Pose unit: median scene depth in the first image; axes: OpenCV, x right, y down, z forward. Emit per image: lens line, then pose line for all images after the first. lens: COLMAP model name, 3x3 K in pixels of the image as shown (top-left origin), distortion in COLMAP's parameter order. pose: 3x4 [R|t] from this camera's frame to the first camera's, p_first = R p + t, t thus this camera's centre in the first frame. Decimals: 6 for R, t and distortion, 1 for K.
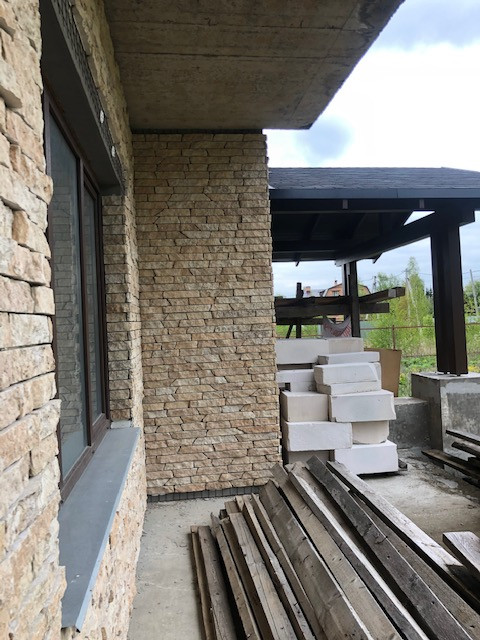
lens RADIAL K [[526.6, 0, 240.0], [0, 526.6, 320.0], [0, 0, 1]] dist [0.163667, -0.578369]
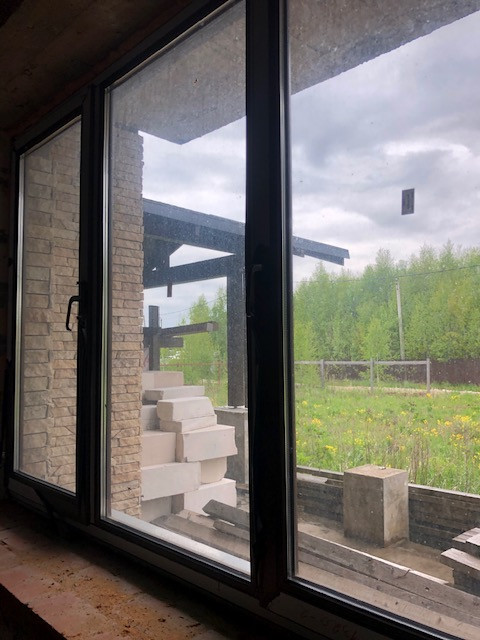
lens RADIAL K [[526.6, 0, 240.0], [0, 526.6, 320.0], [0, 0, 1]] dist [0.163667, -0.578369]
pose [[0.798910, 0.076356, 0.596584, -0.327117], [-0.029063, 0.995651, -0.088512, 0.028426], [-0.600748, 0.053374, 0.797655, 0.213840]]
